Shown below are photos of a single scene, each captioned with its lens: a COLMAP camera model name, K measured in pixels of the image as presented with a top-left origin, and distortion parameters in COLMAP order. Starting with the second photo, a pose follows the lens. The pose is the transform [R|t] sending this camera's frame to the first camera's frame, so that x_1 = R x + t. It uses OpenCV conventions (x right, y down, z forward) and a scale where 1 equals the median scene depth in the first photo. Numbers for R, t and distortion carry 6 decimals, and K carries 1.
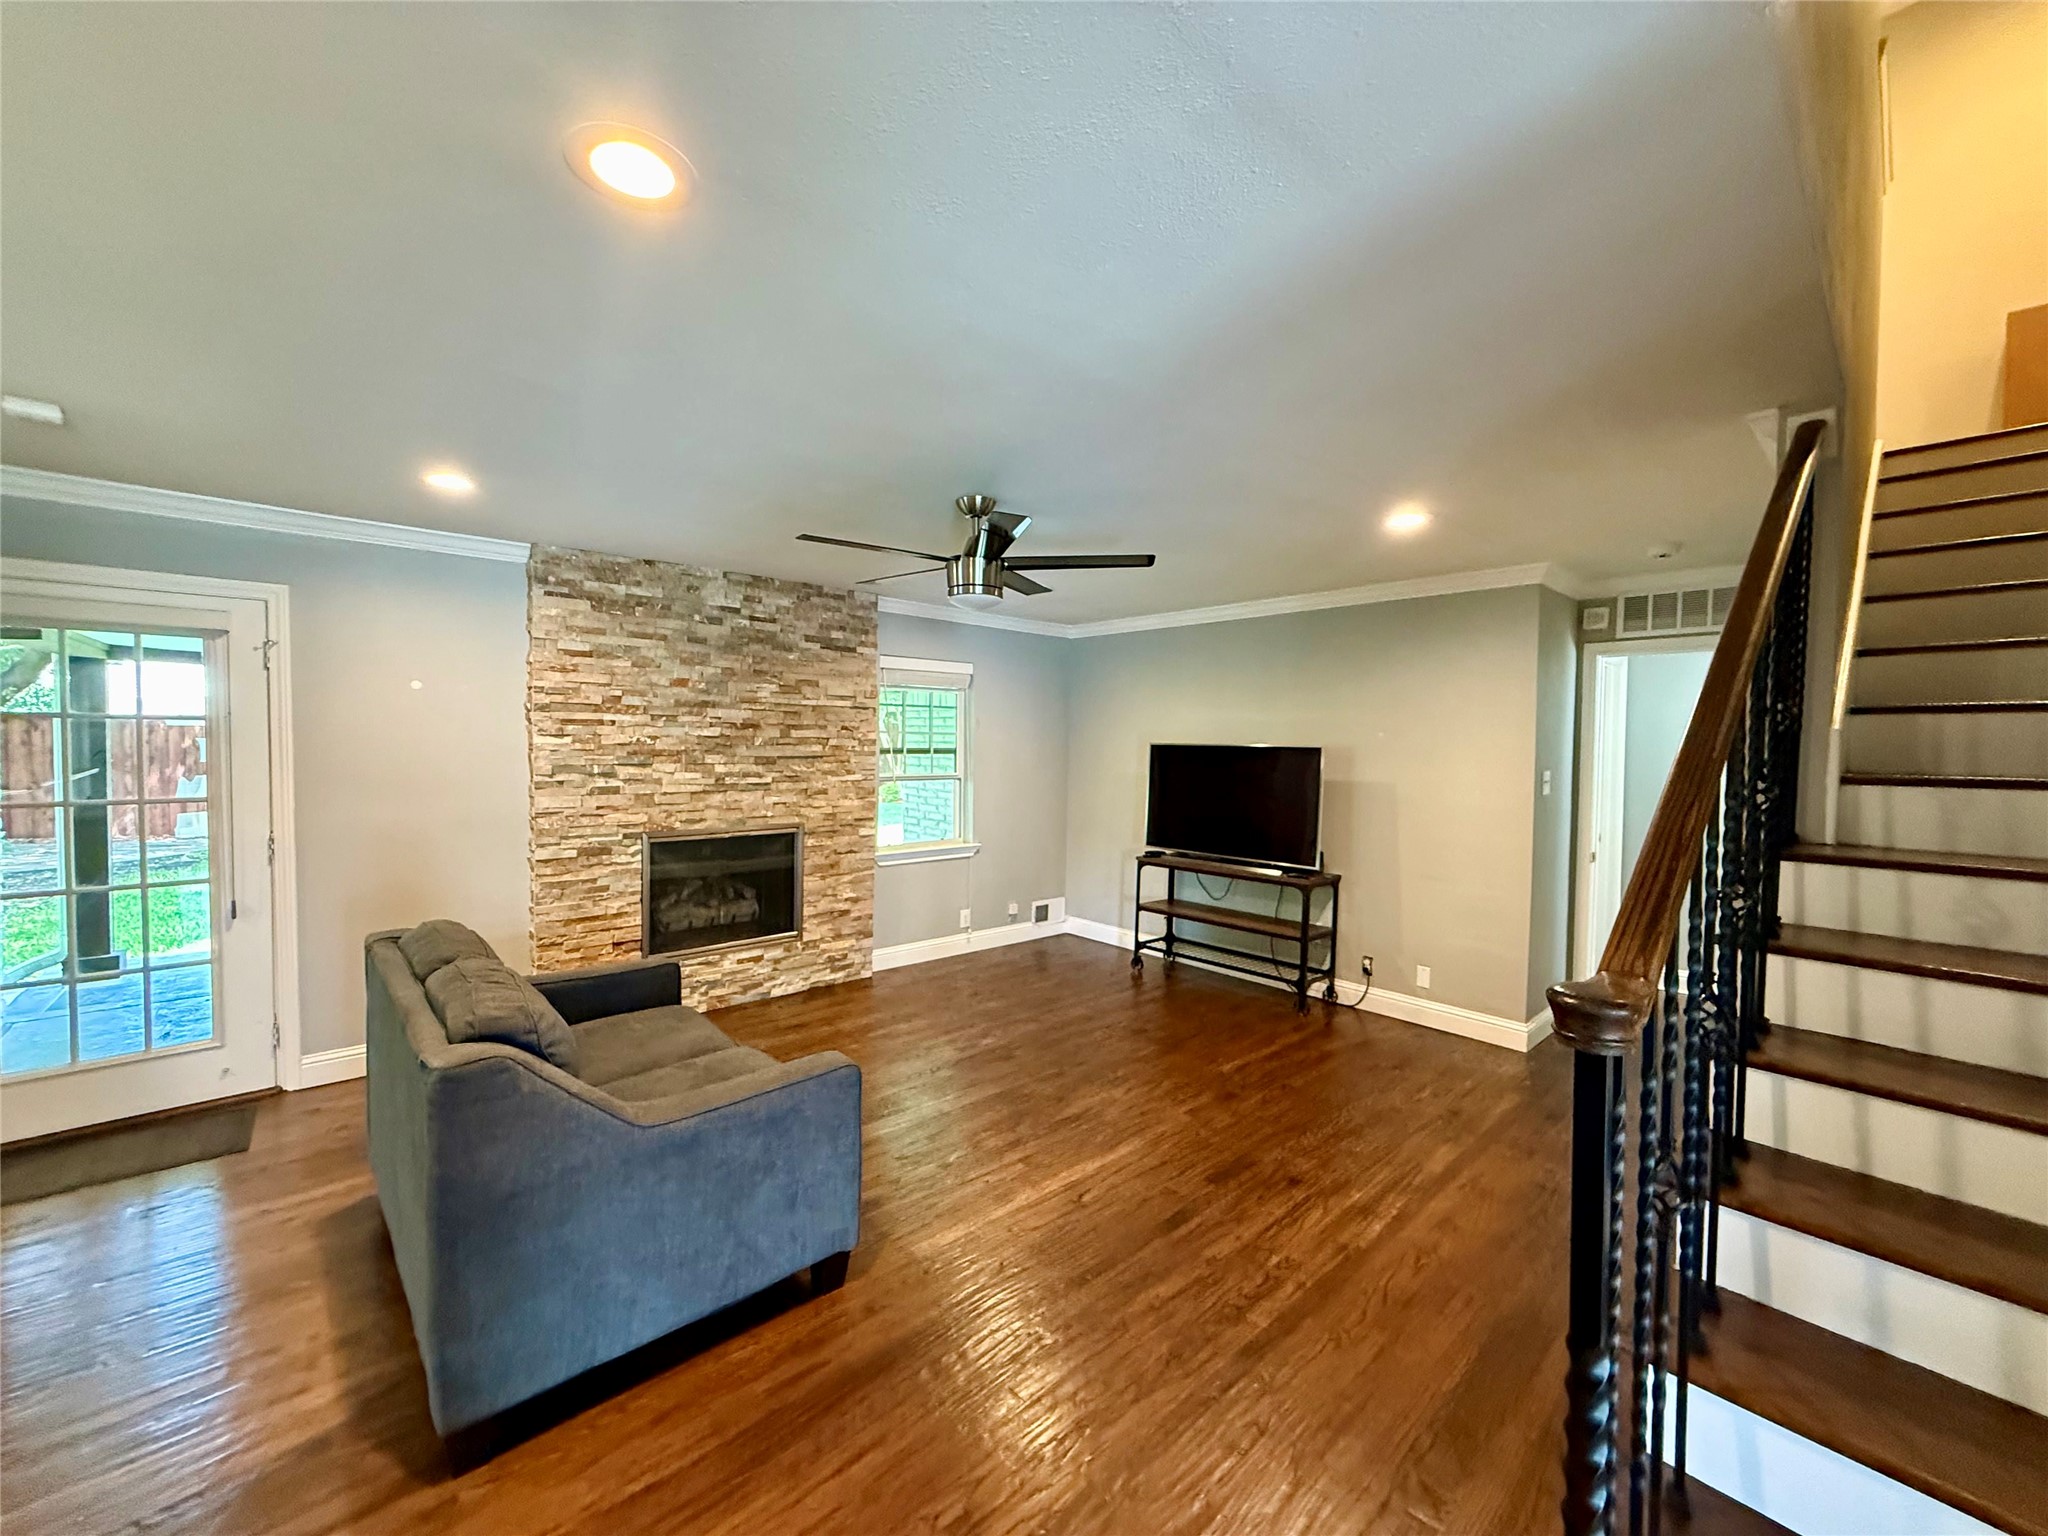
lens RADIAL K [[819.8, 0, 1025.8], [0, 819.8, 766.9], [0, 0, 1]] dist [-0.001380, 0.000091]
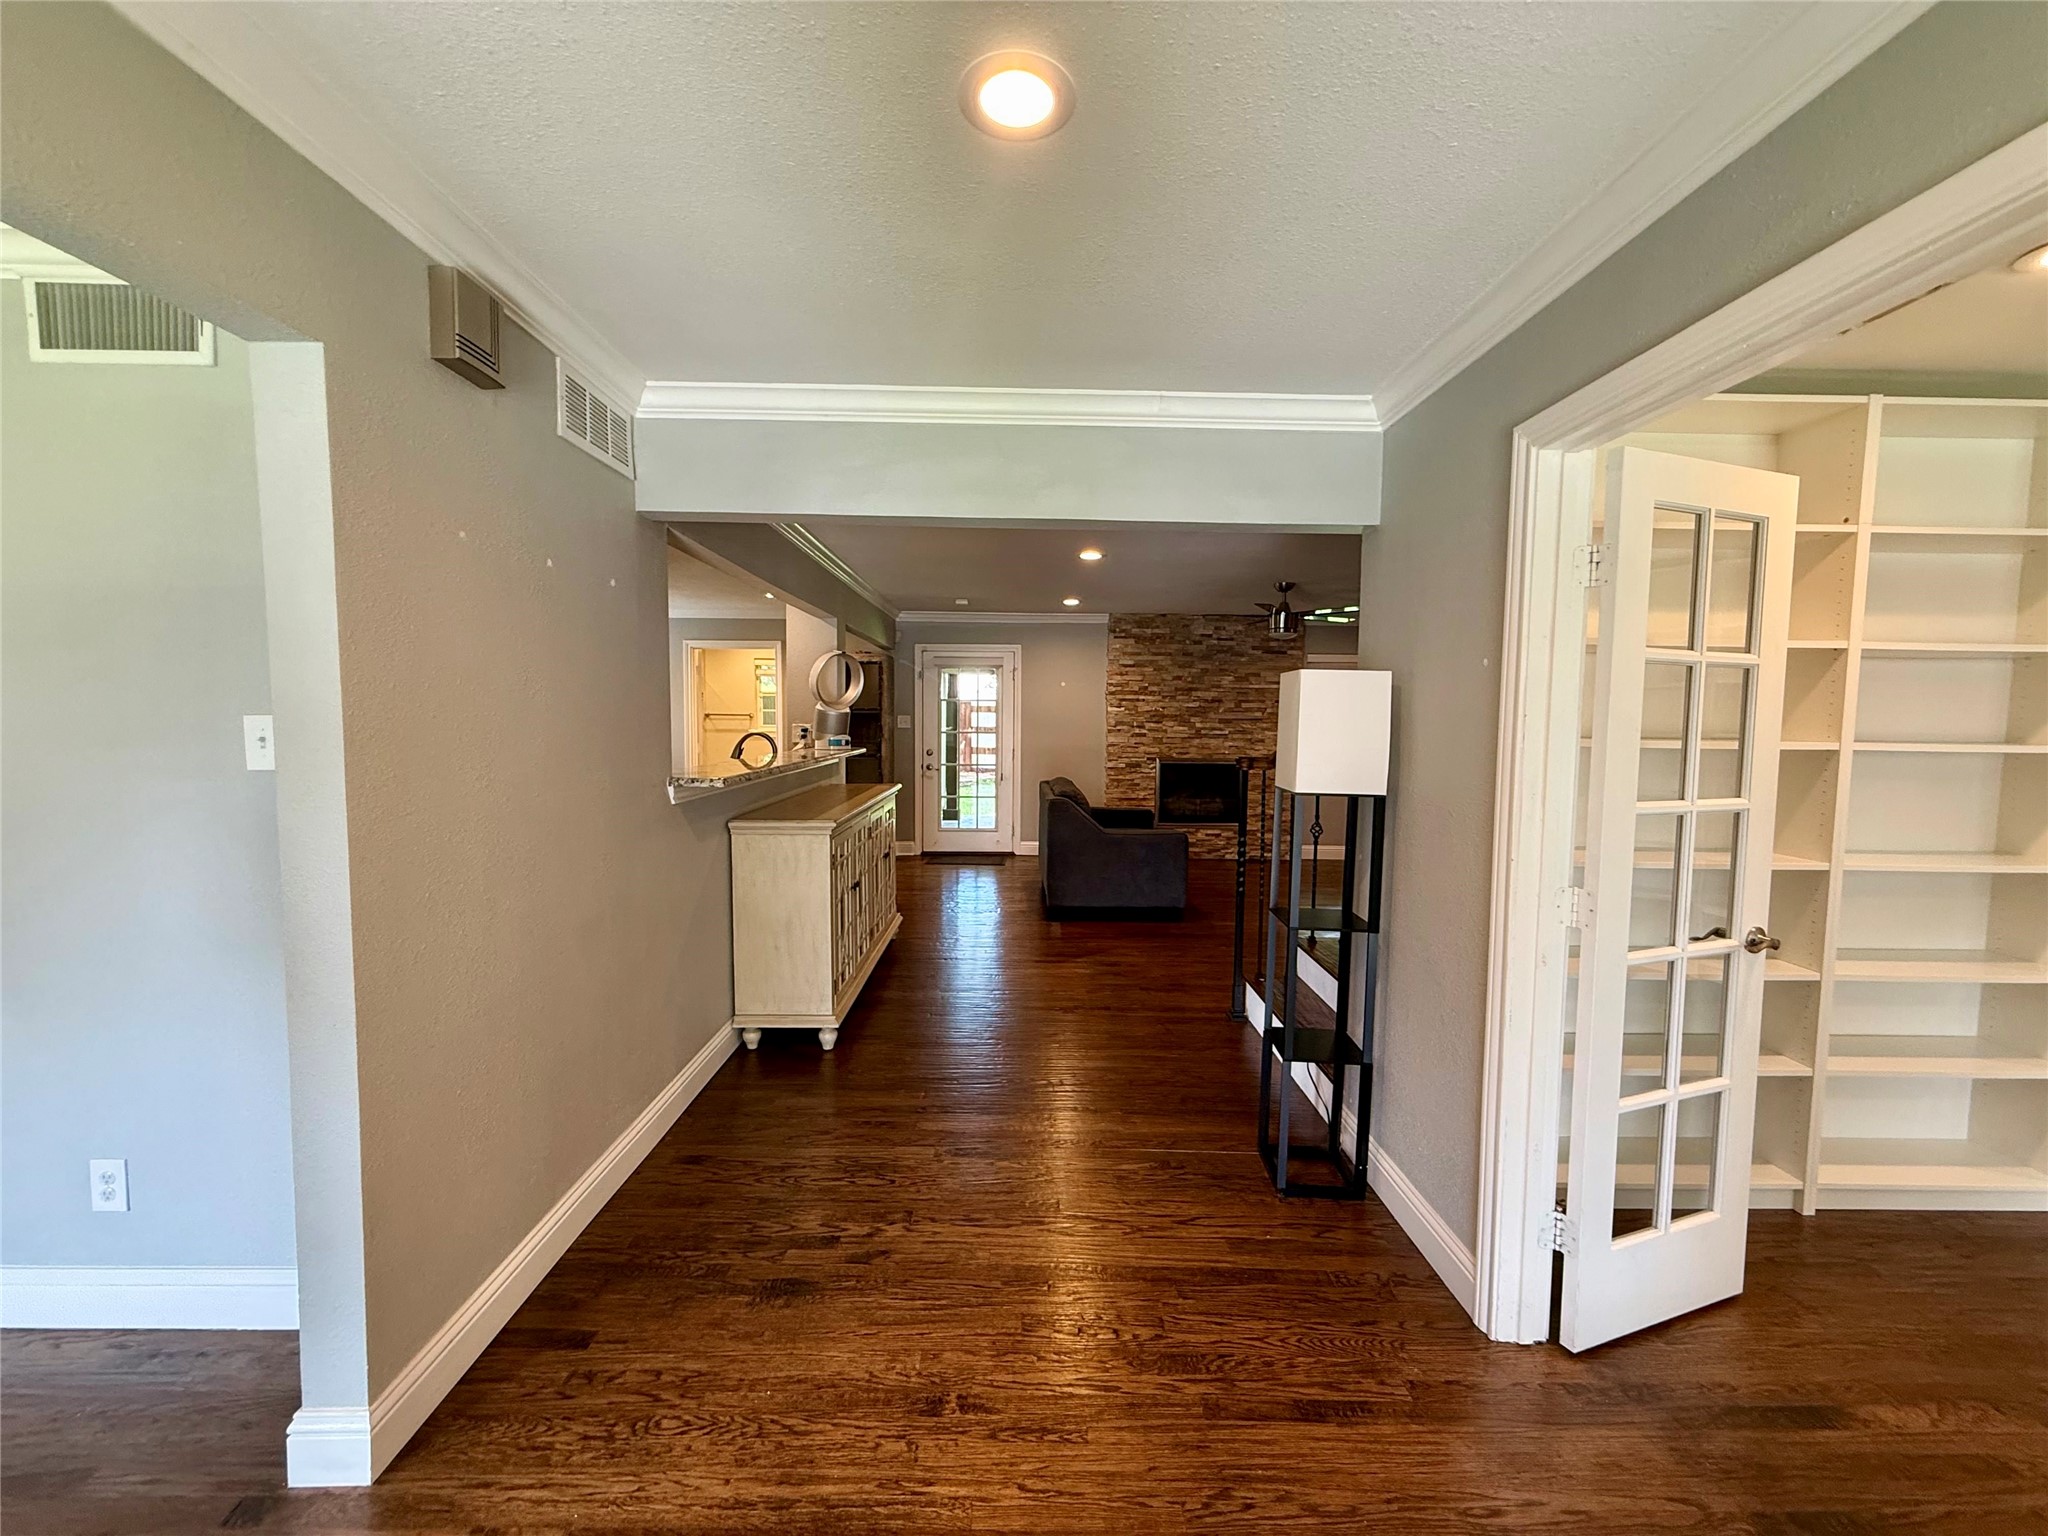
lens RADIAL K [[819.8, 0, 1018.9], [0, 819.8, 755.2], [0, 0, 1]] dist [-0.001380, 0.000091]
pose [[0.741134, 0.032895, -0.670550, 0.556312], [-0.023411, 0.999458, 0.023155, 0.036869], [0.670948, -0.001462, 0.741503, -0.611192]]
